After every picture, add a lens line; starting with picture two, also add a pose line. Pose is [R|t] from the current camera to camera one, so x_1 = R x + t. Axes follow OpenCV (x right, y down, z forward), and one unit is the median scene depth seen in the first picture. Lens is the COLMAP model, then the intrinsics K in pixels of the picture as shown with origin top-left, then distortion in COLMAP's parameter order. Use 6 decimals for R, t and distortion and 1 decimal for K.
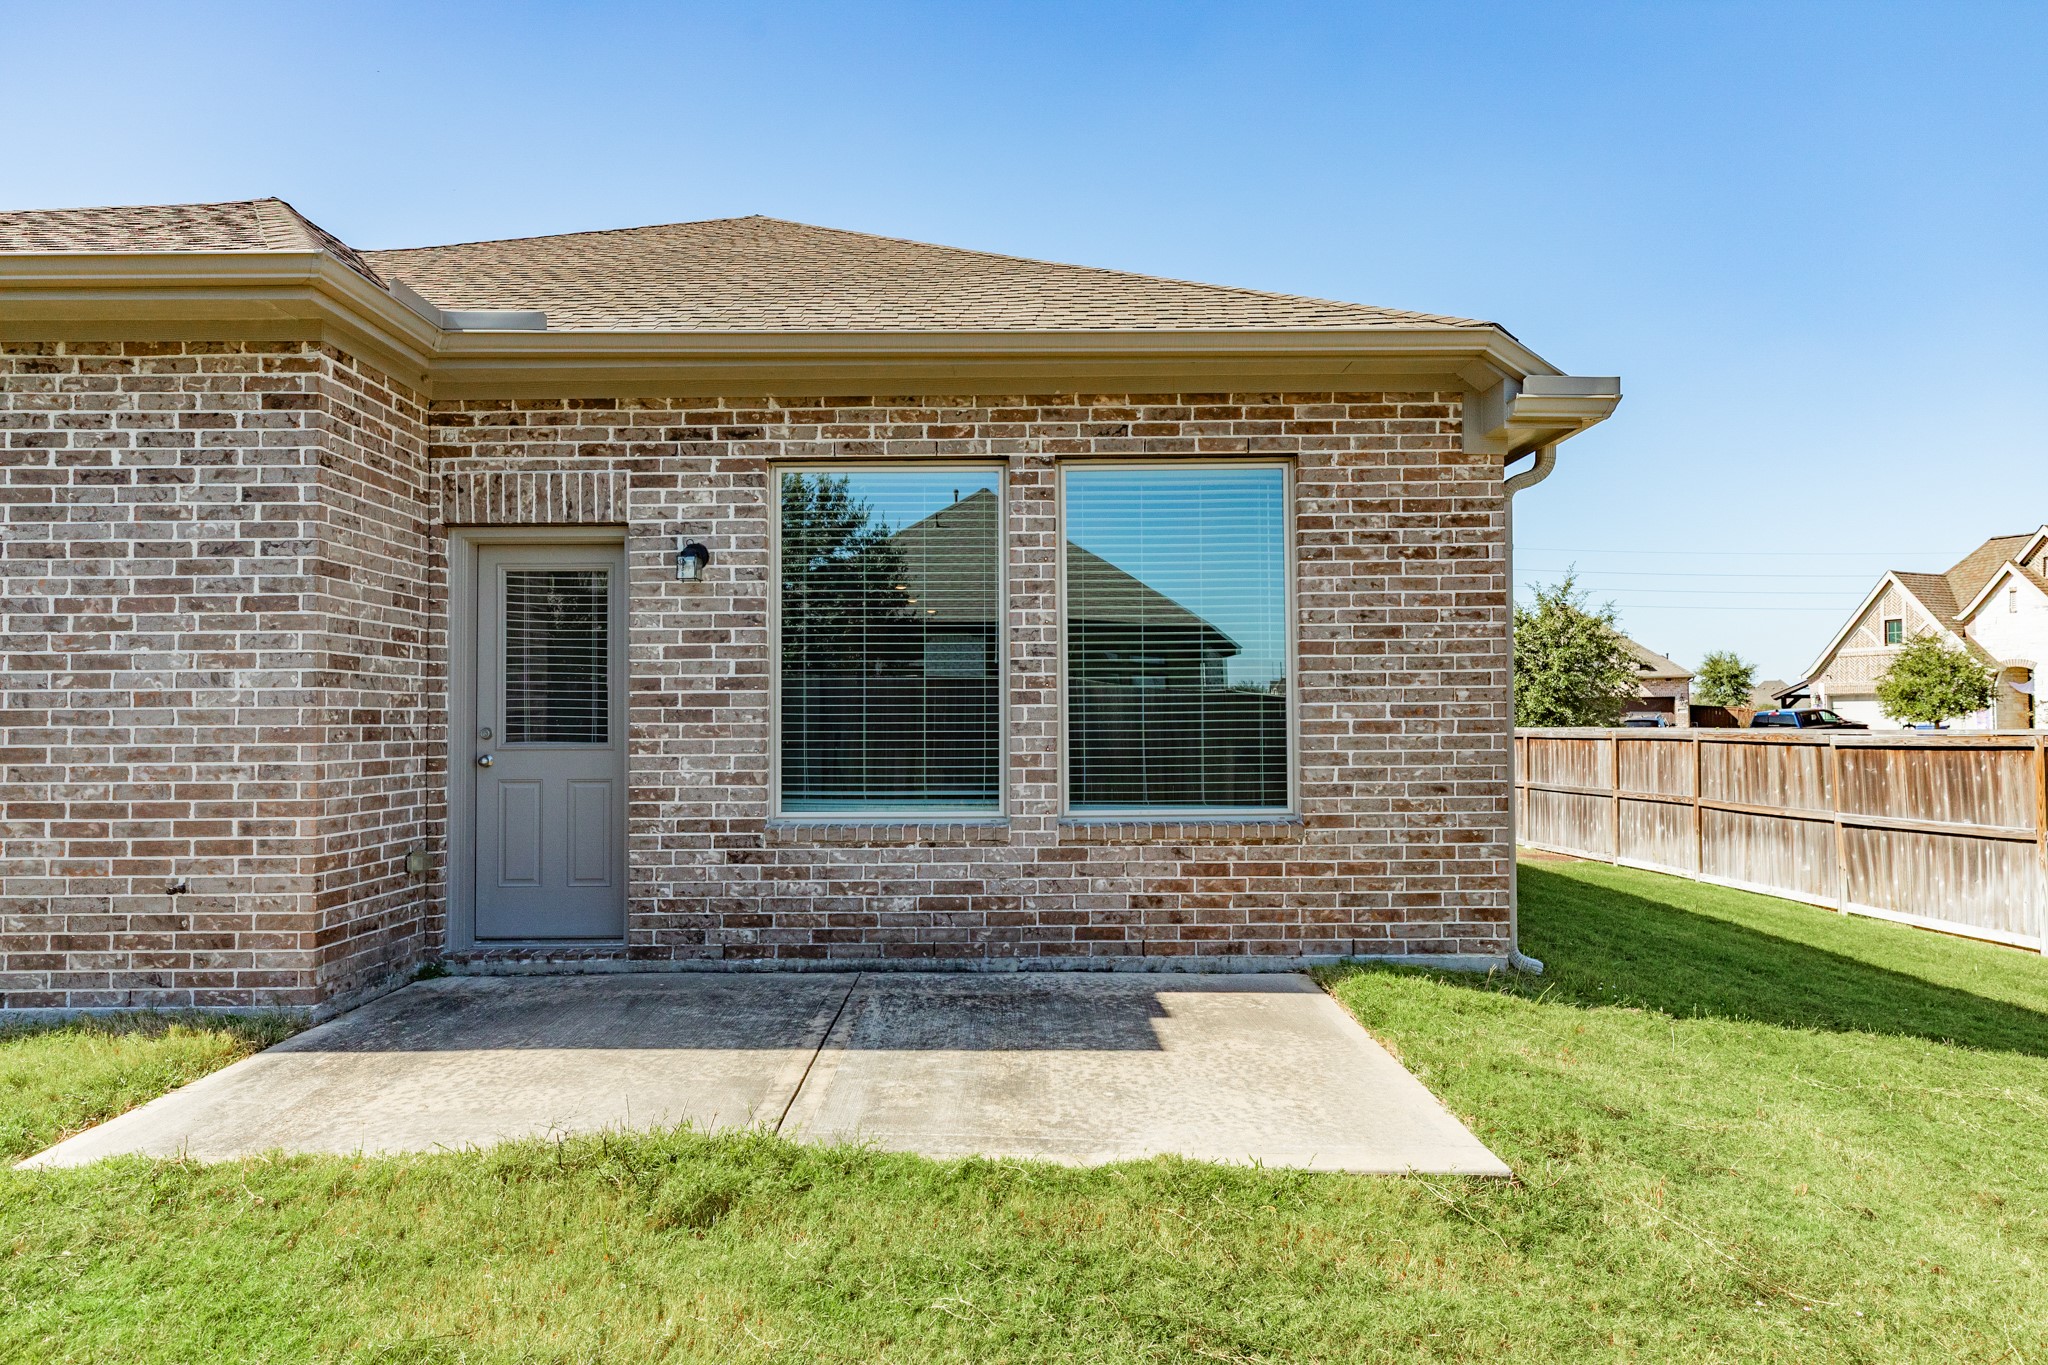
lens RADIAL K [[1218.2, 0, 1025.0], [0, 1218.2, 645.2], [0, 0, 1]] dist [0.009614, 0.000985]
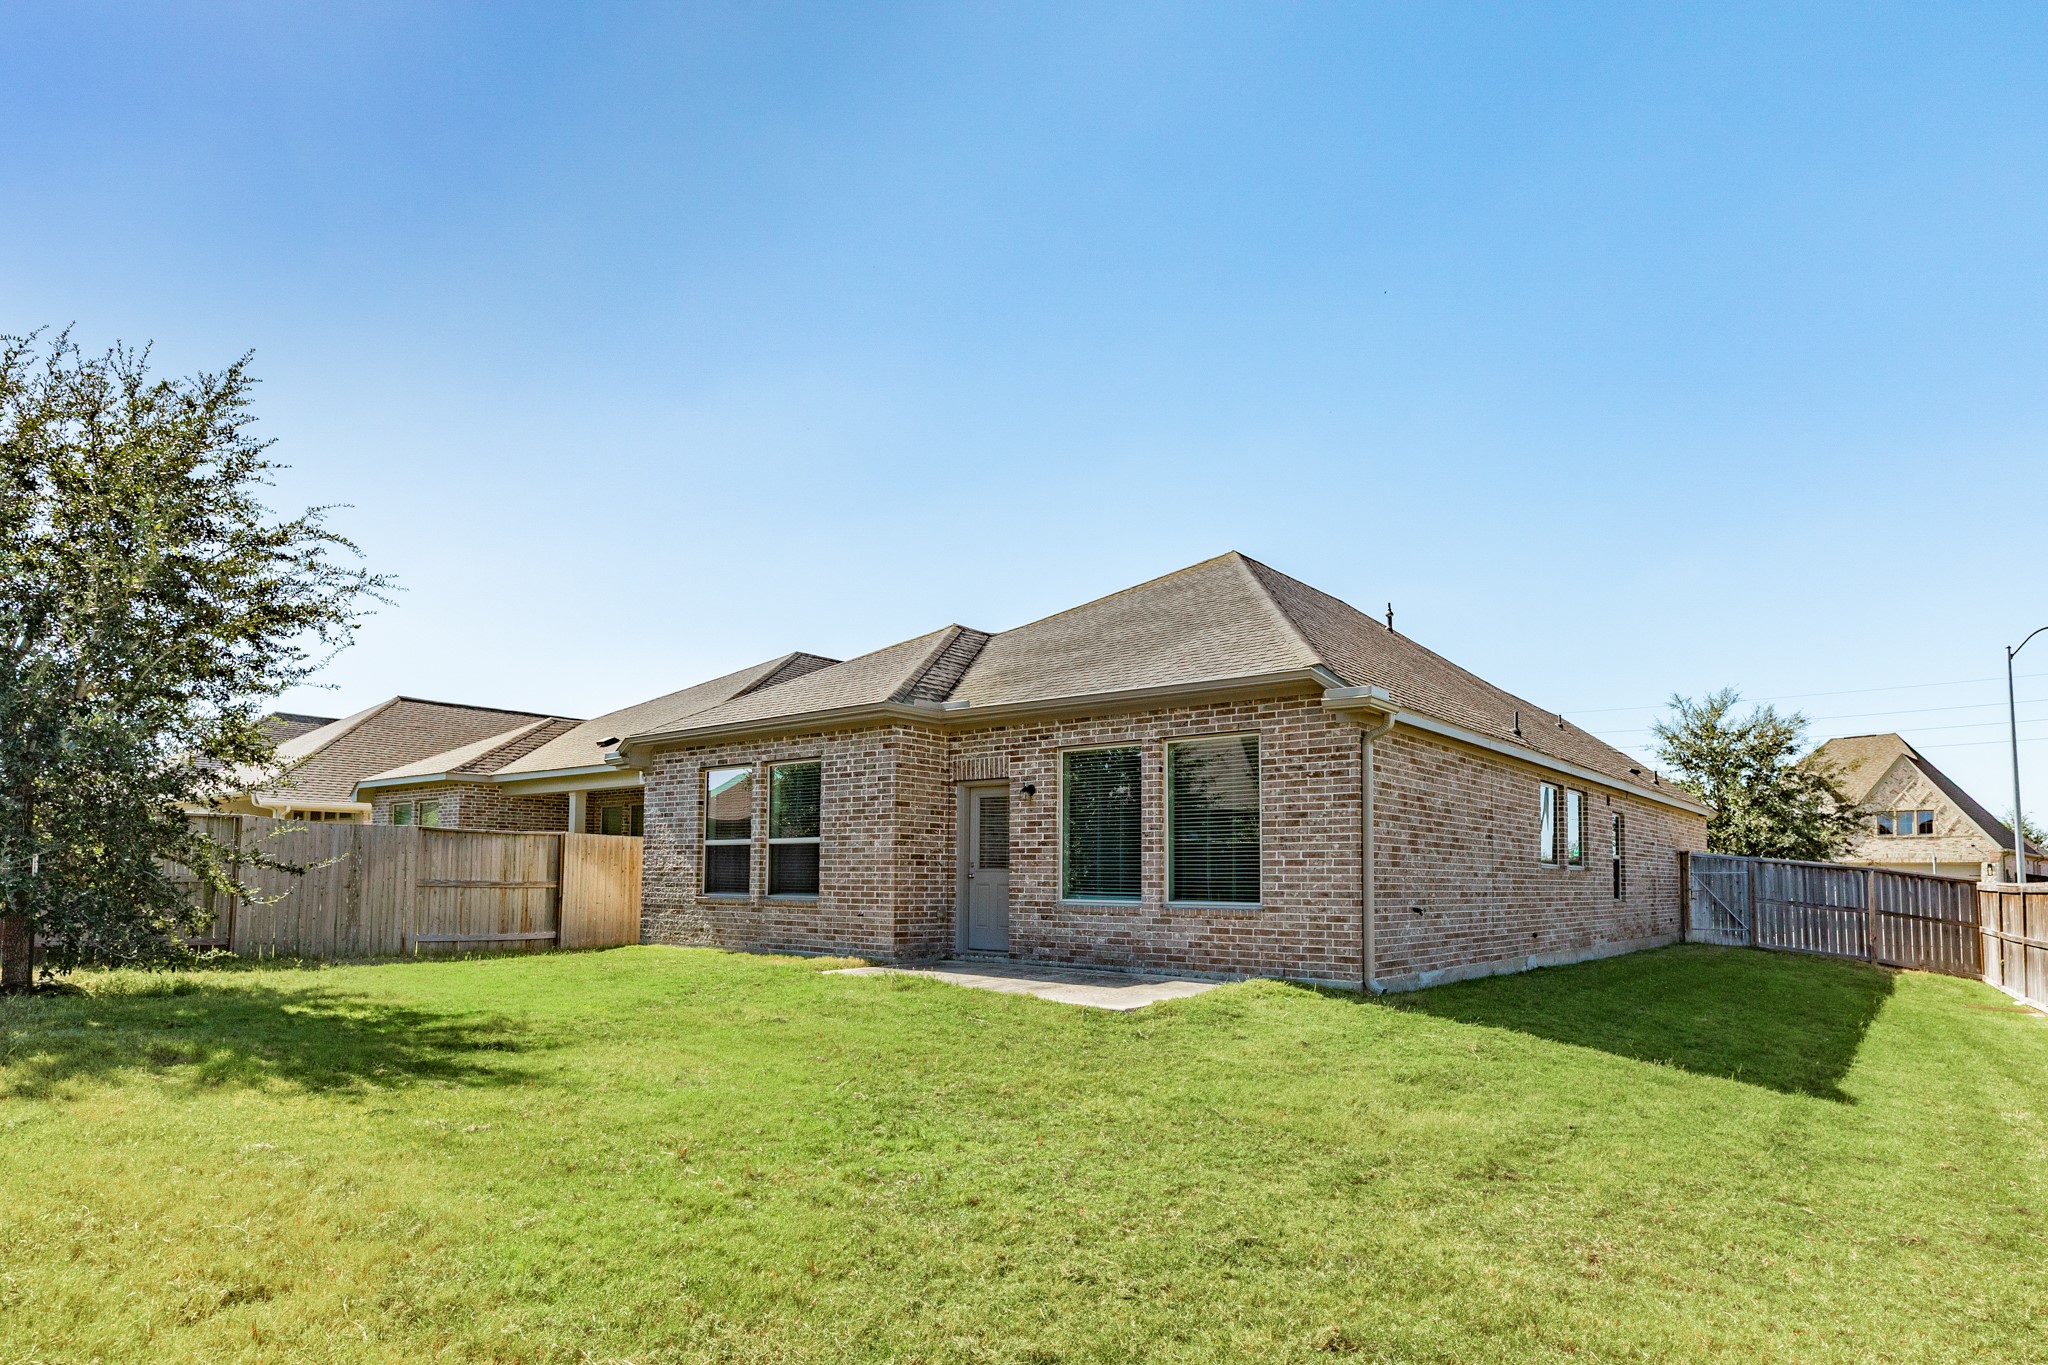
lens RADIAL K [[1140.3, 0, 1021.0], [0, 1140.3, 695.1], [0, 0, 1]] dist [0.008135, 0.000587]
pose [[0.773804, -0.089373, -0.627088, 1.146863], [0.026129, 0.993657, -0.109375, -0.013795], [0.632886, 0.068250, 0.771231, -0.759046]]
